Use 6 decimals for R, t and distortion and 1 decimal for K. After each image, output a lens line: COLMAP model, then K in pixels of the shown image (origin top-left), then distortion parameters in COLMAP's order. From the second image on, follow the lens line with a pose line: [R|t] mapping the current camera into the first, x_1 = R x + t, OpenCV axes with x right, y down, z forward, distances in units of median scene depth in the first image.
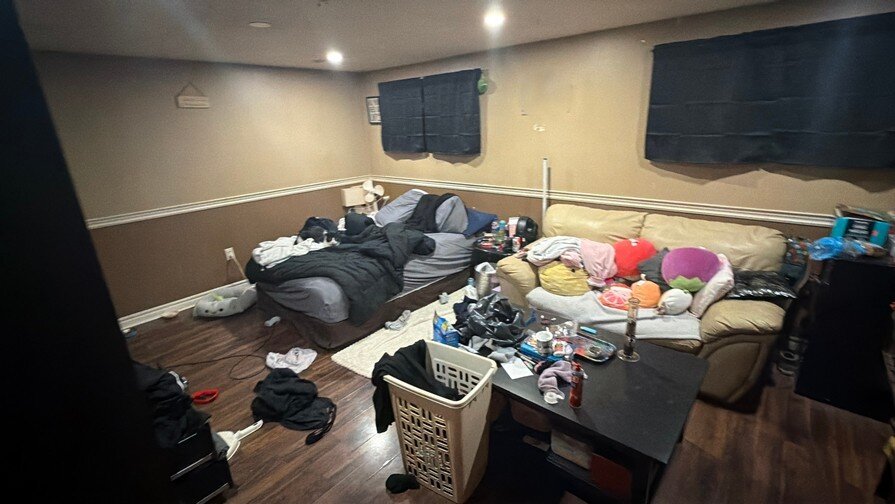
lens RADIAL K [[403.0, 0, 449.9], [0, 403.0, 248.9], [0, 0, 1]] dist [-0.002022, 0.000151]
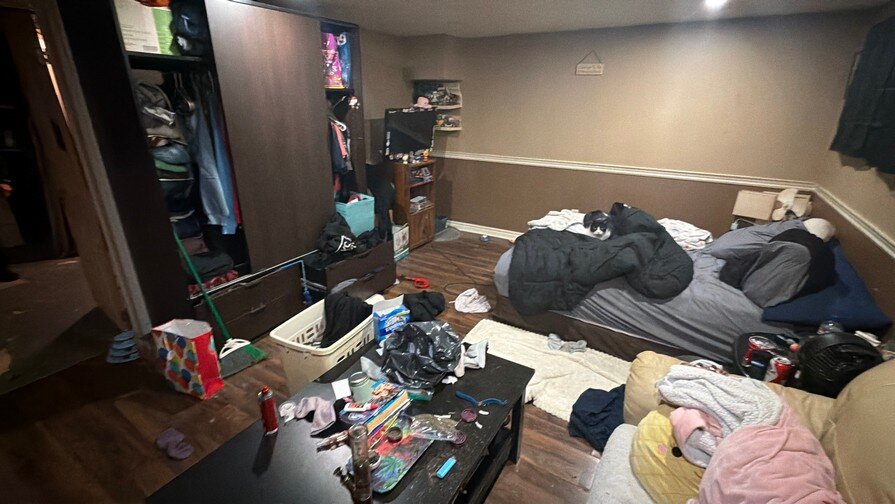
lens RADIAL K [[403.0, 0, 447.4], [0, 403.0, 255.0], [0, 0, 1]] dist [-0.002022, 0.000151]
pose [[0.153971, 0.395422, -0.905502, 0.496190], [-0.310778, 0.889300, 0.335503, -0.177223], [0.937929, 0.229752, 0.259815, 0.505744]]
